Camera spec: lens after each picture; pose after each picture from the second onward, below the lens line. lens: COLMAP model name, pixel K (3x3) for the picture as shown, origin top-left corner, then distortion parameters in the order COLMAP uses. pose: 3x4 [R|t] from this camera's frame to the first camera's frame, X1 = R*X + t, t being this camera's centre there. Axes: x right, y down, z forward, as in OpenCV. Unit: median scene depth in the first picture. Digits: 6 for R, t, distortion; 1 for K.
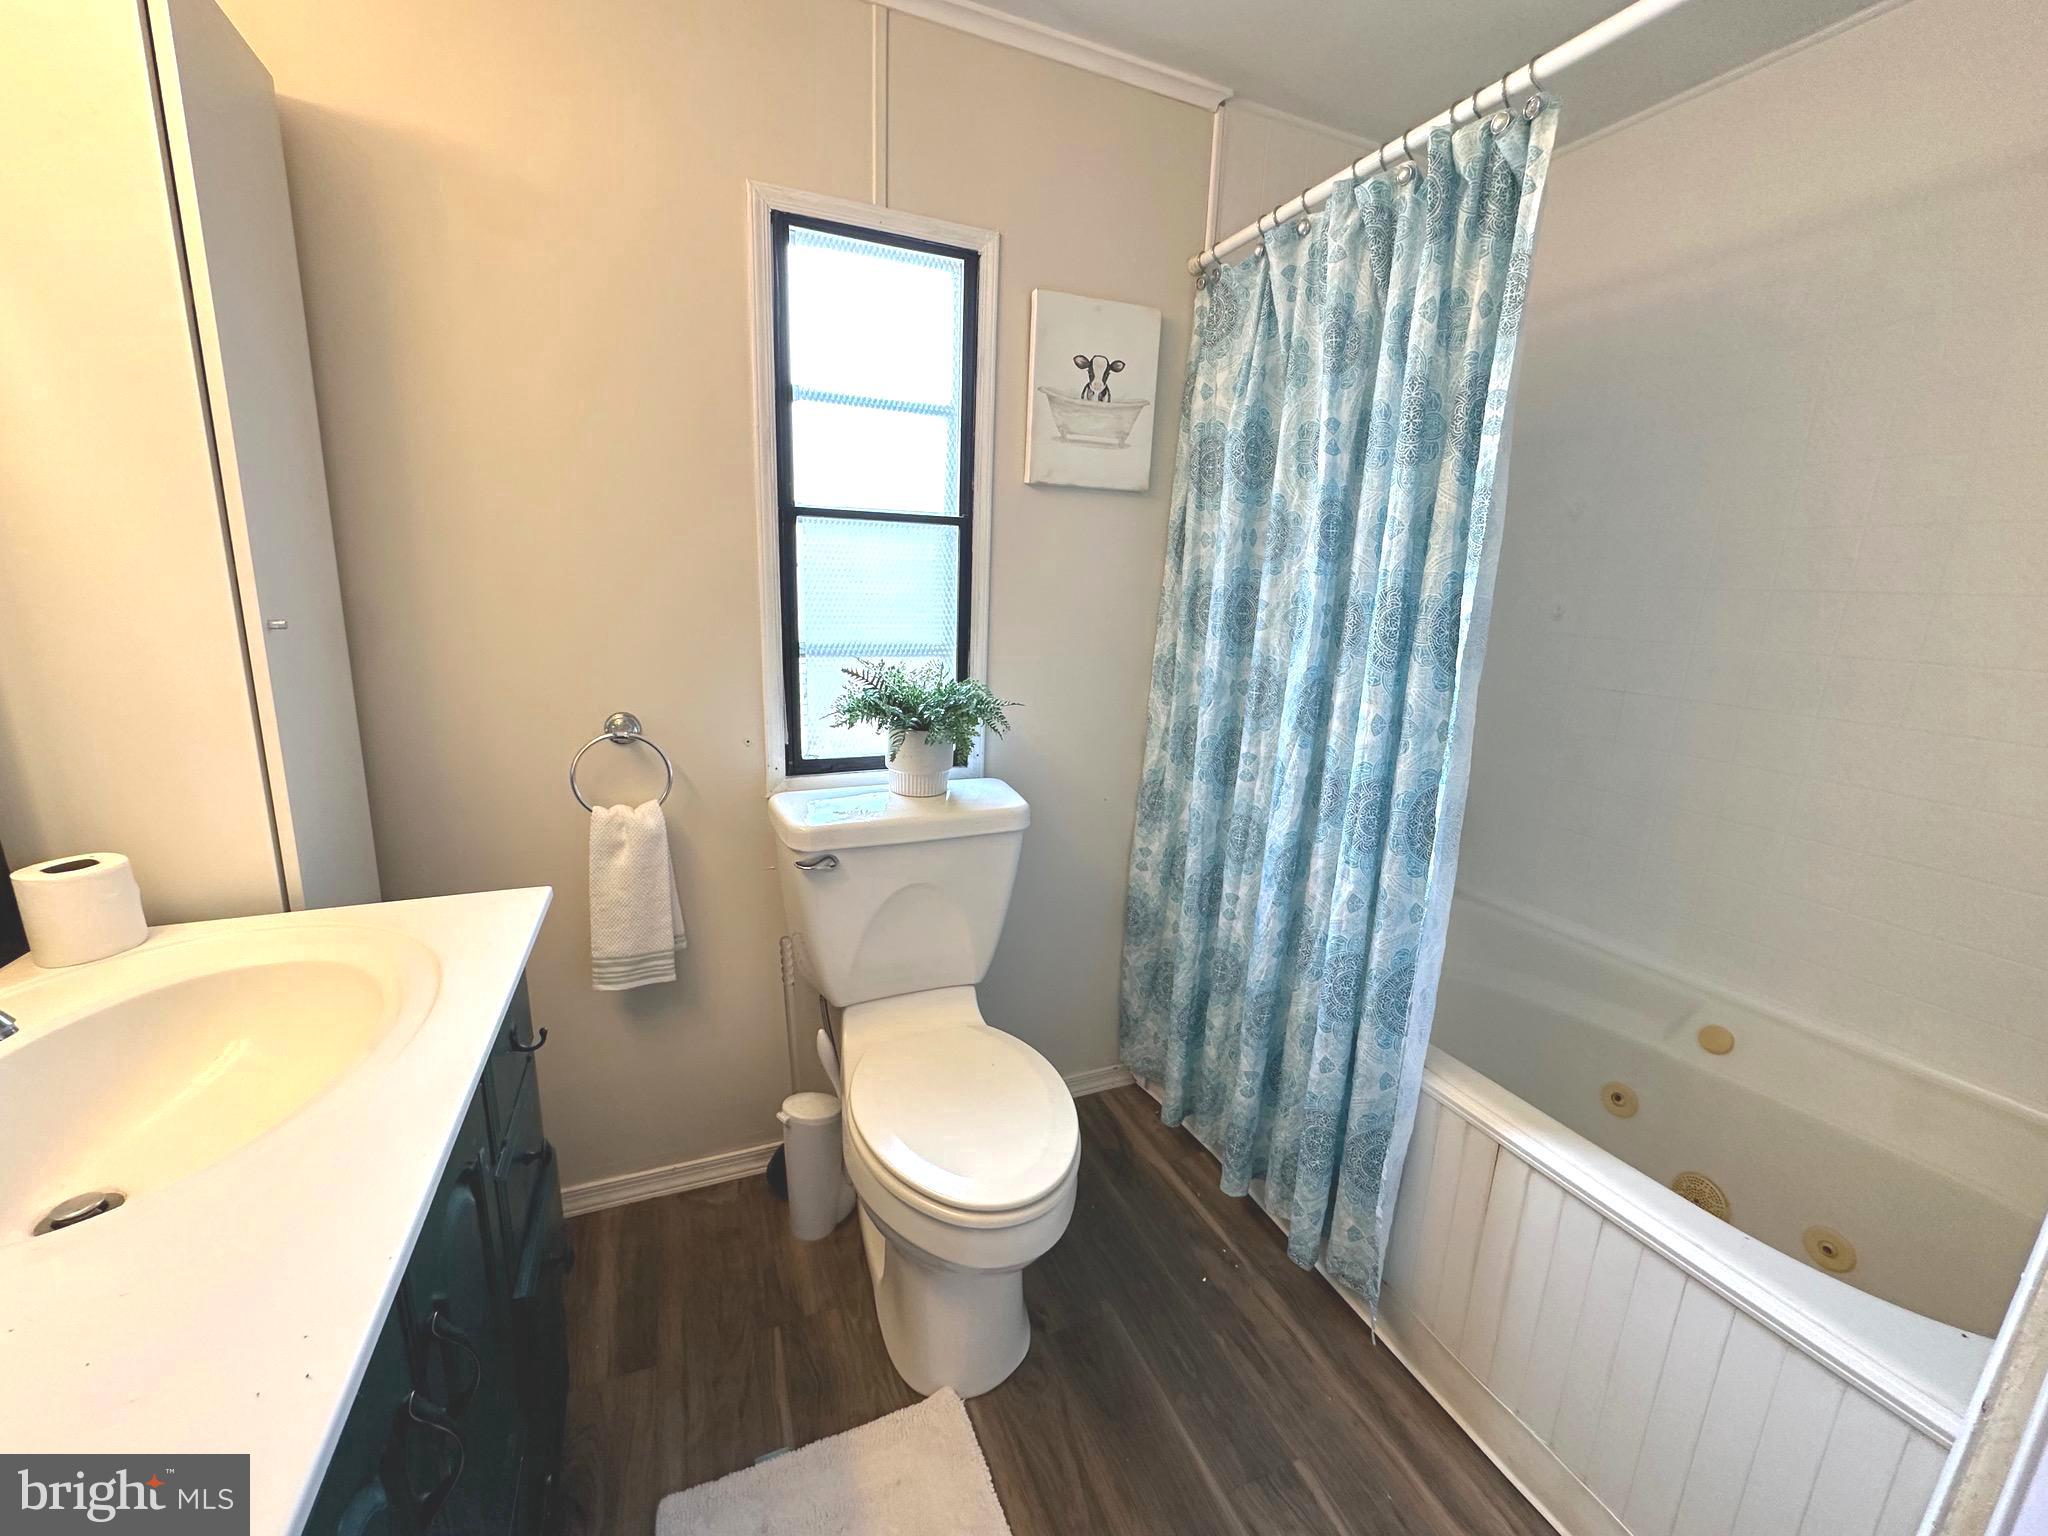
lens RADIAL K [[817.6, 0, 1024.0], [0, 817.6, 768.0], [0, 0, 1]] dist [-0.002308, -0.000184]
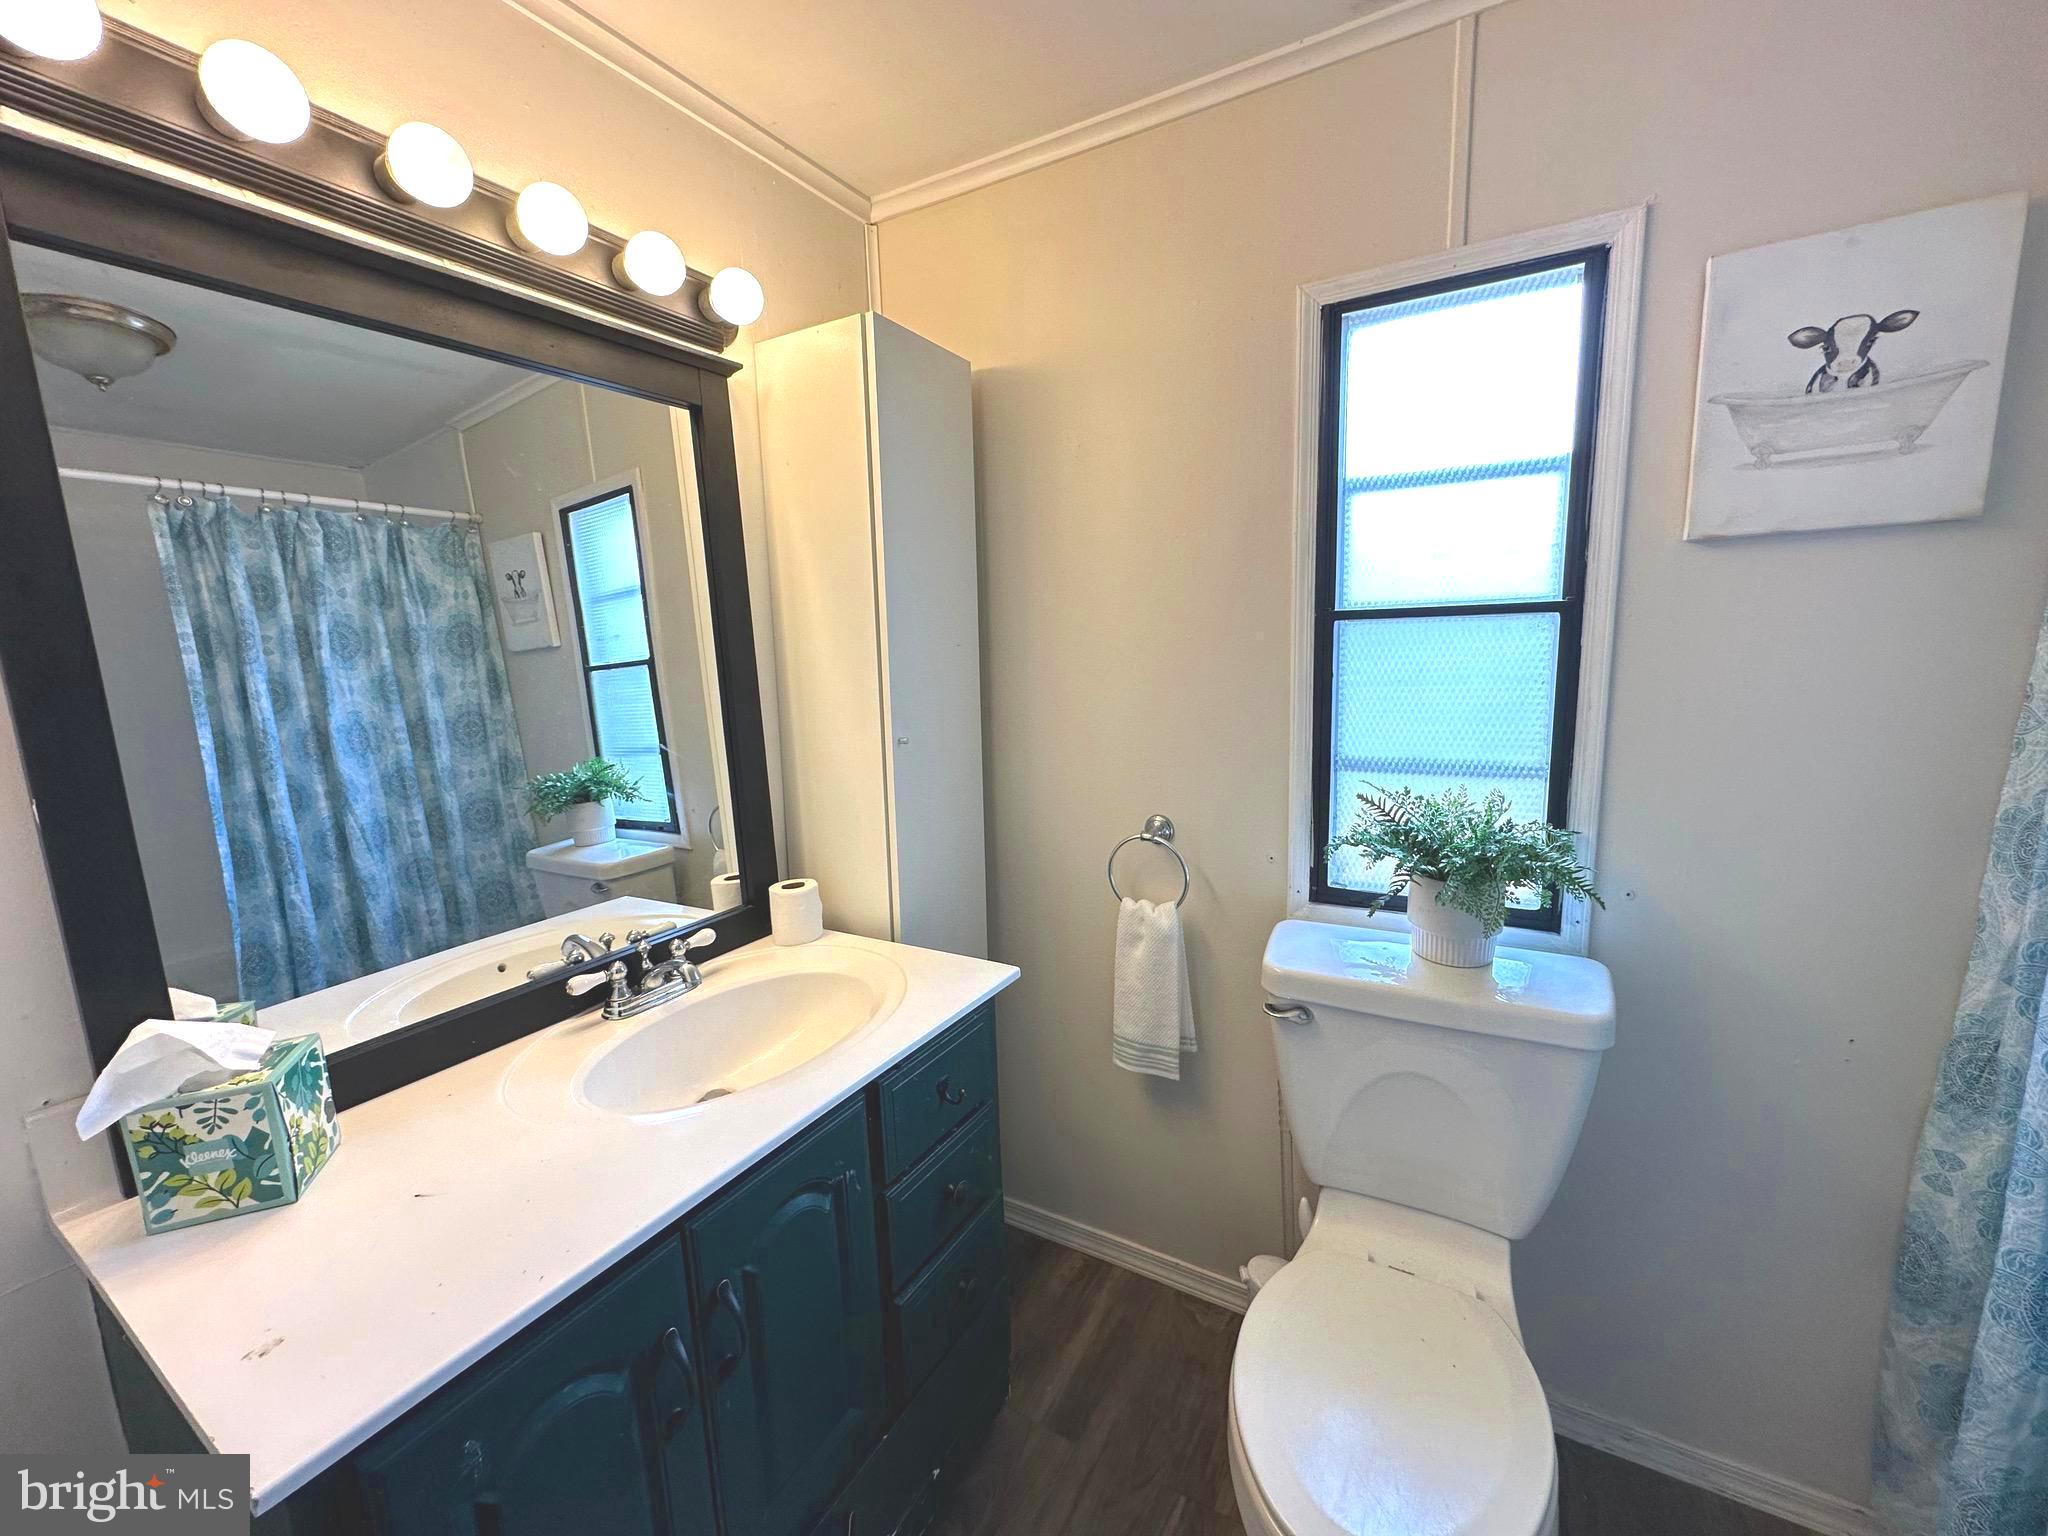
lens RADIAL K [[817.6, 0, 1024.0], [0, 817.6, 768.0], [0, 0, 1]] dist [-0.002308, -0.000184]
pose [[0.598598, 0.069634, -0.798017, 0.235925], [-0.127305, 0.991823, -0.008947, -0.089765], [0.790869, 0.106947, 0.602568, 0.188504]]
